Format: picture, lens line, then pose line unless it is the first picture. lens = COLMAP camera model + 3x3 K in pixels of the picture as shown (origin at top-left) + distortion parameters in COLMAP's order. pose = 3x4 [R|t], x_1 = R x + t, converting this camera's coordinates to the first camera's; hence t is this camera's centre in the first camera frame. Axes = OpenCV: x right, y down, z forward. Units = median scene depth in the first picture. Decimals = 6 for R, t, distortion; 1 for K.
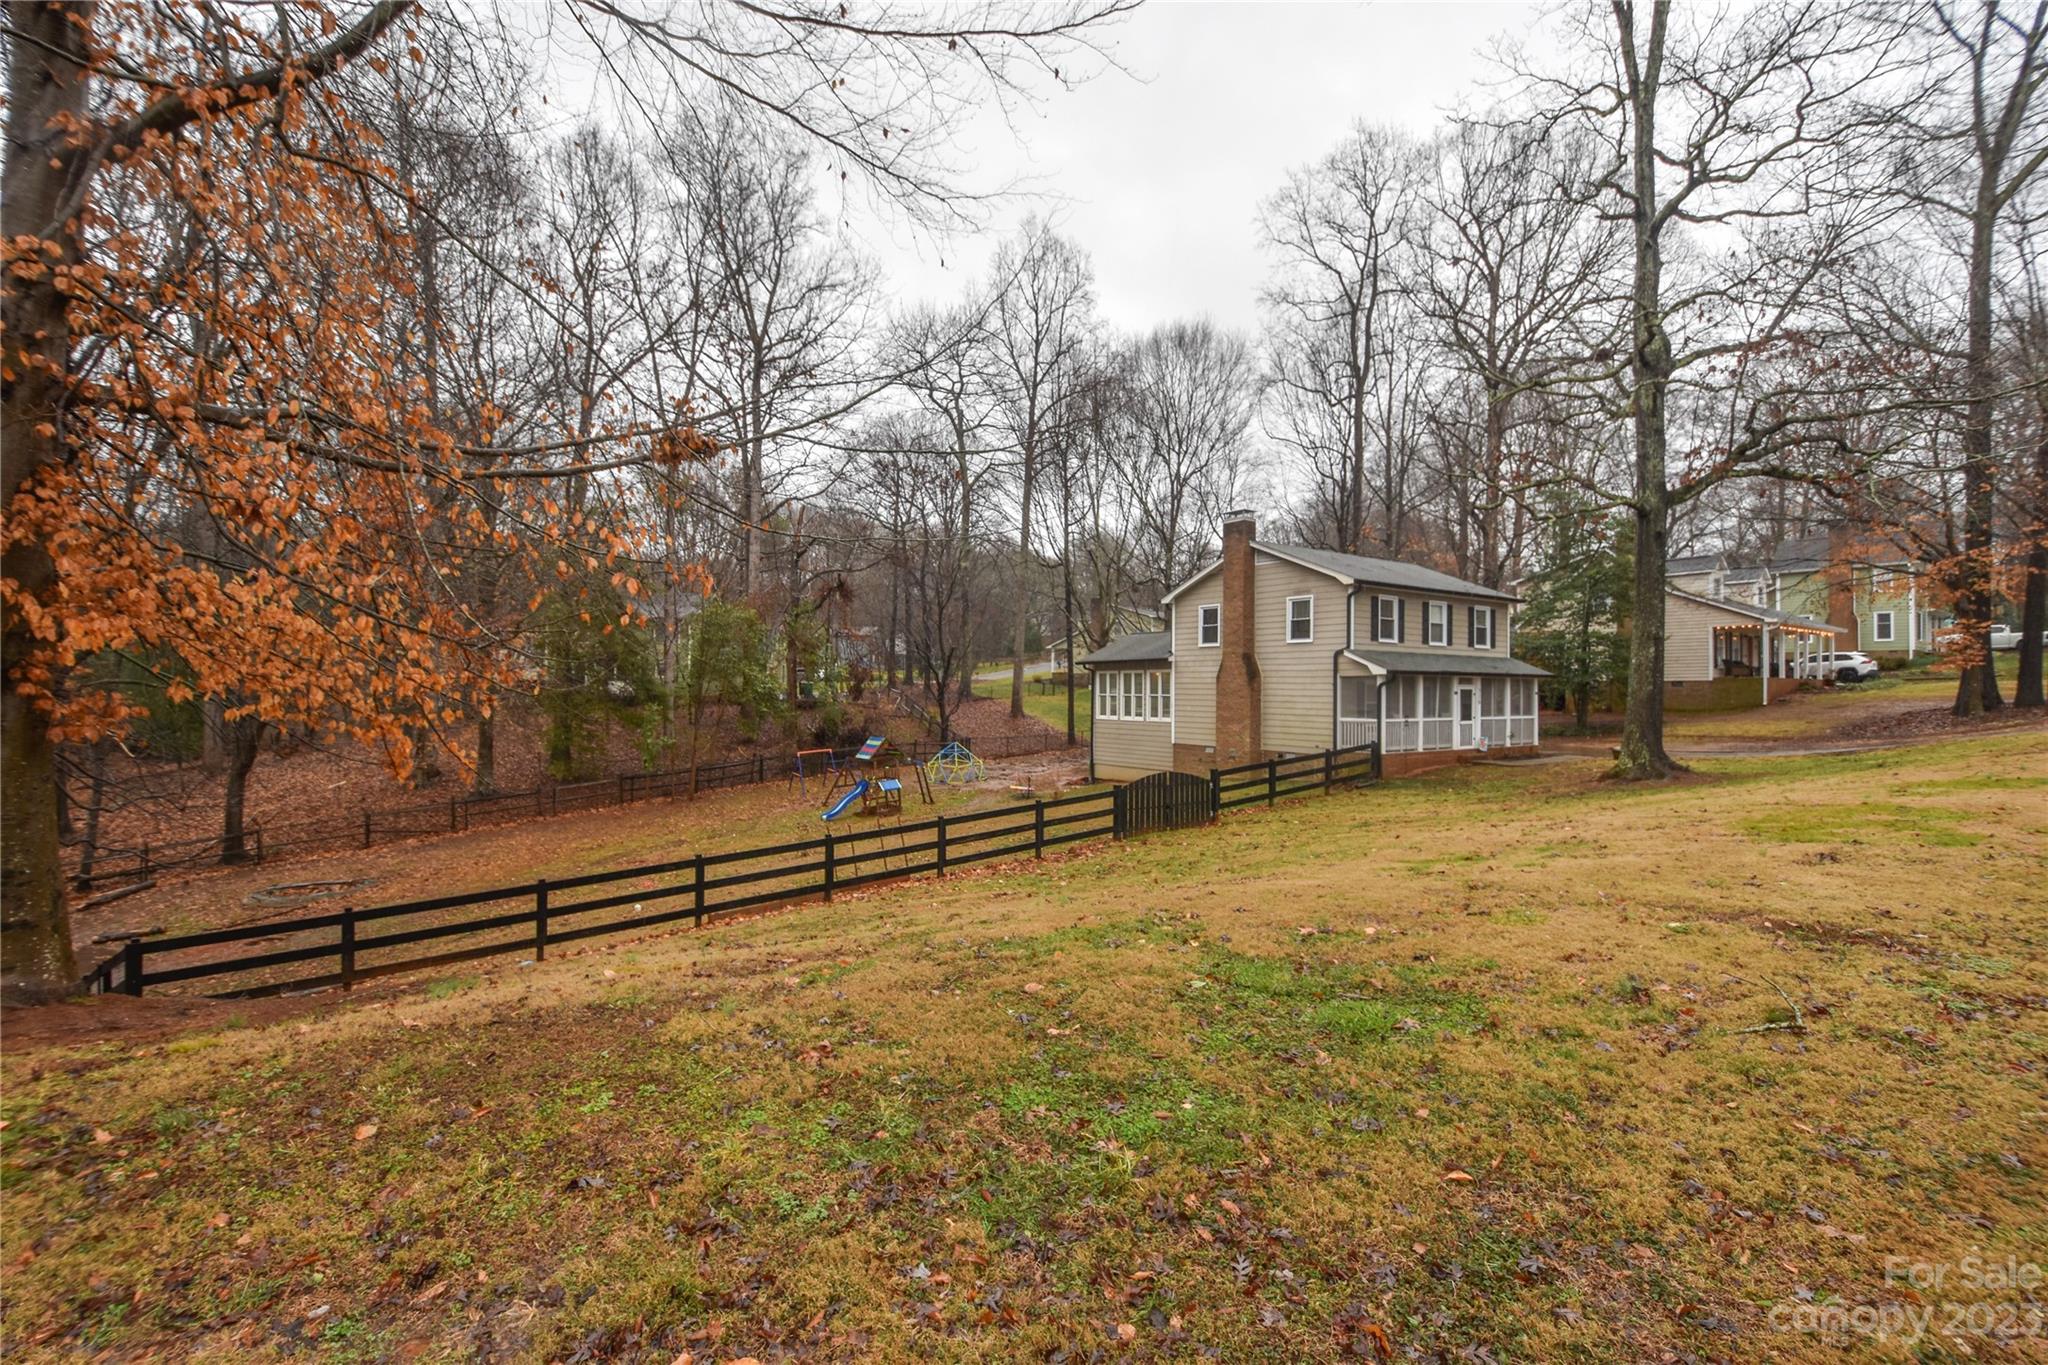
lens RADIAL K [[928.0, 0, 1027.0], [0, 928.0, 681.7], [0, 0, 1]] dist [0.003348, -0.018249]
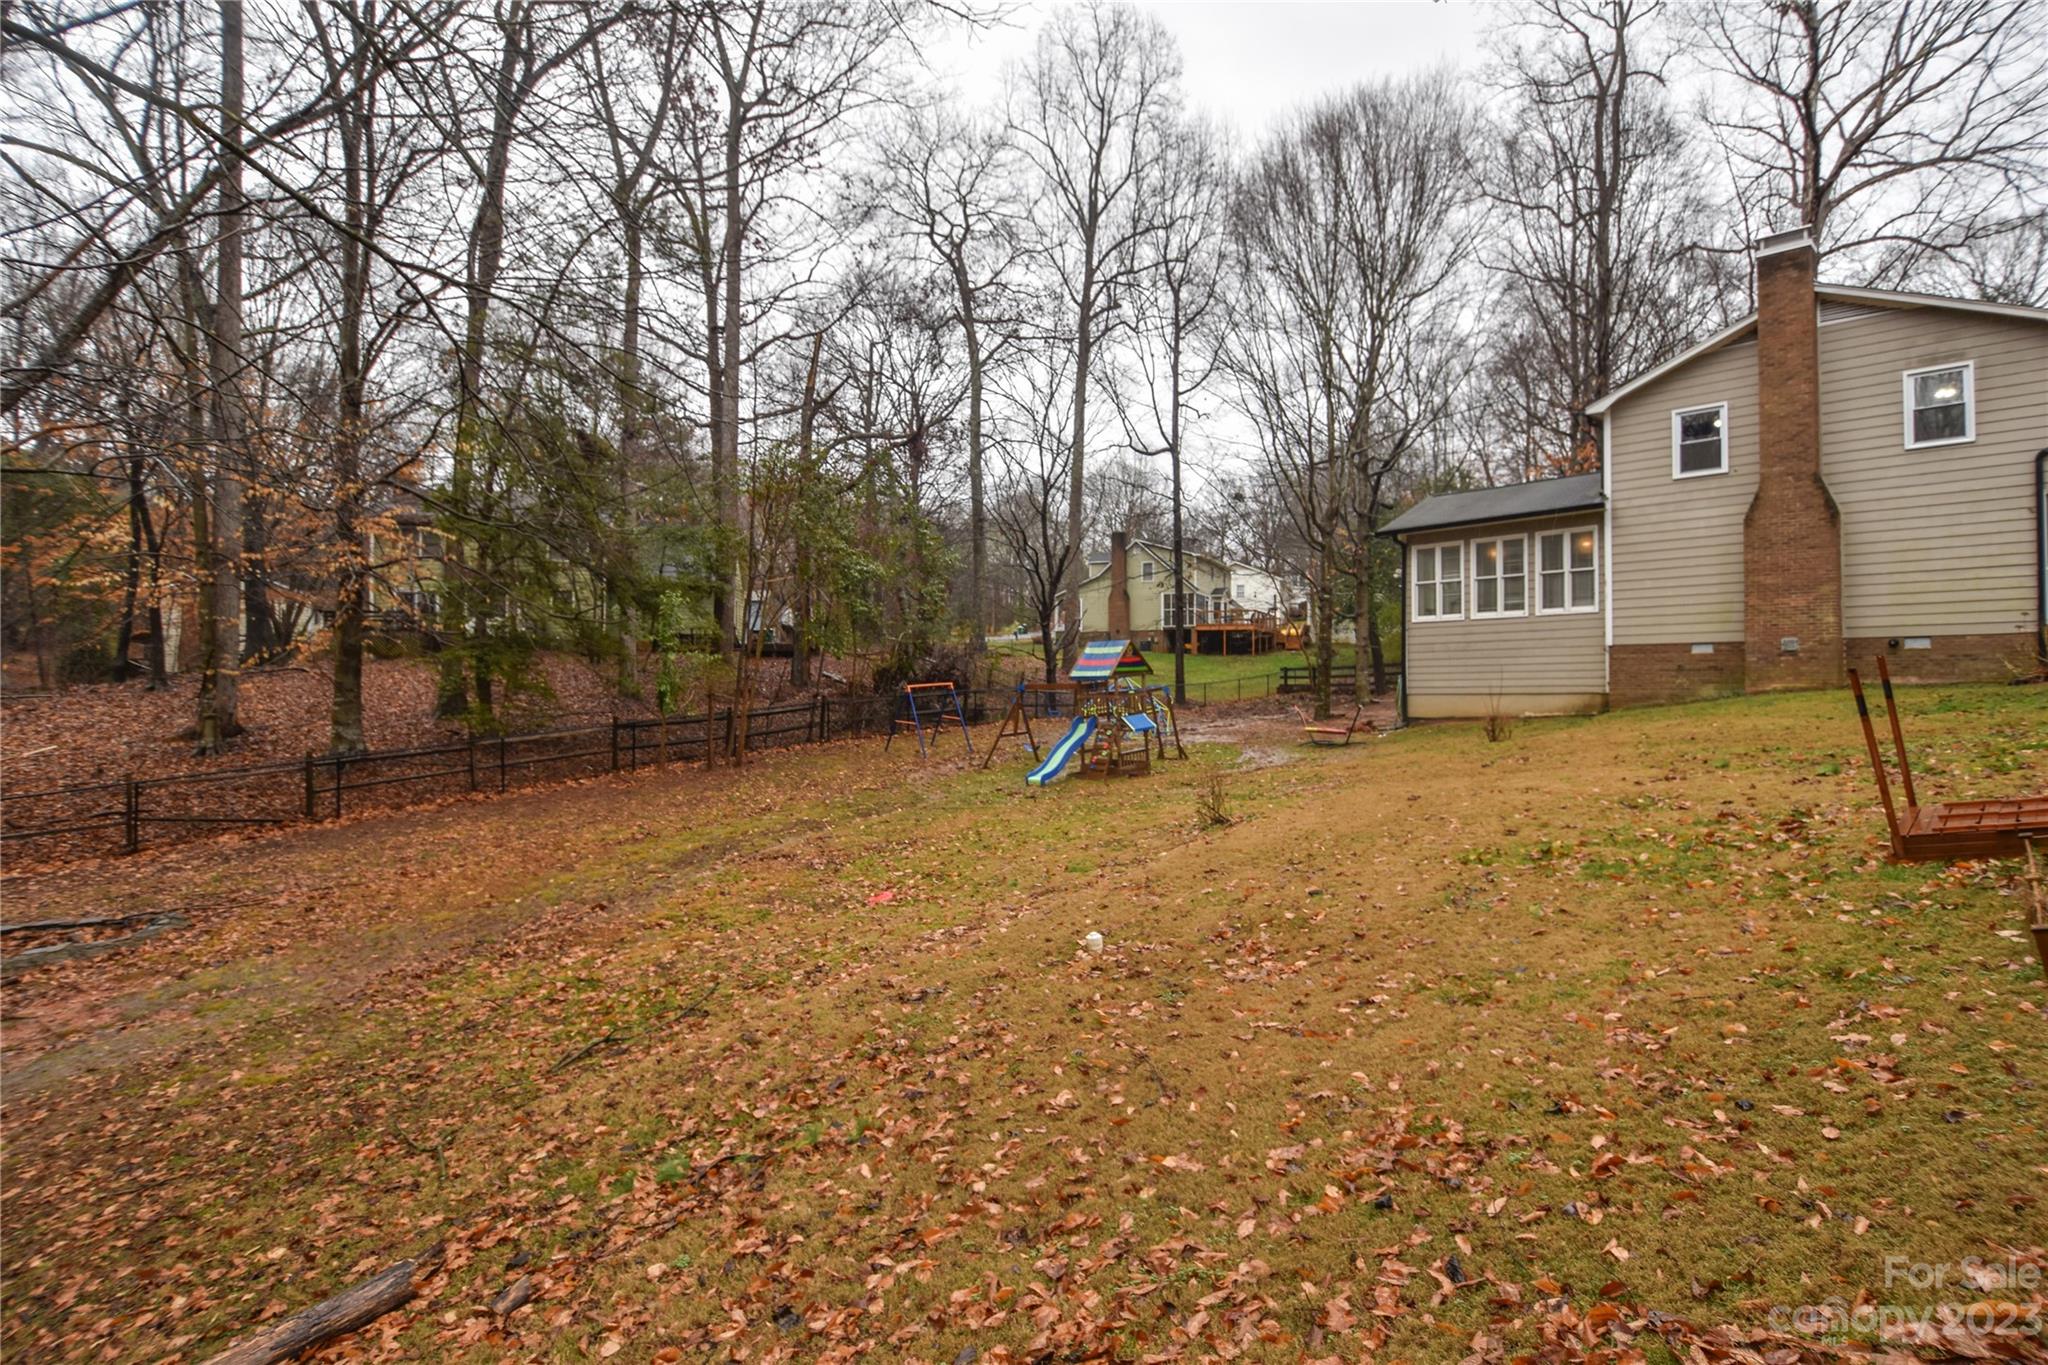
lens RADIAL K [[1037.4, 0, 1024.0], [0, 1037.4, 682.5], [0, 0, 1]] dist [0.030133, 0.000108]
pose [[0.988170, -0.004554, 0.153294, -0.305316], [0.005702, 0.999959, -0.007049, 0.087813], [-0.153256, 0.007840, 0.988155, 0.356644]]
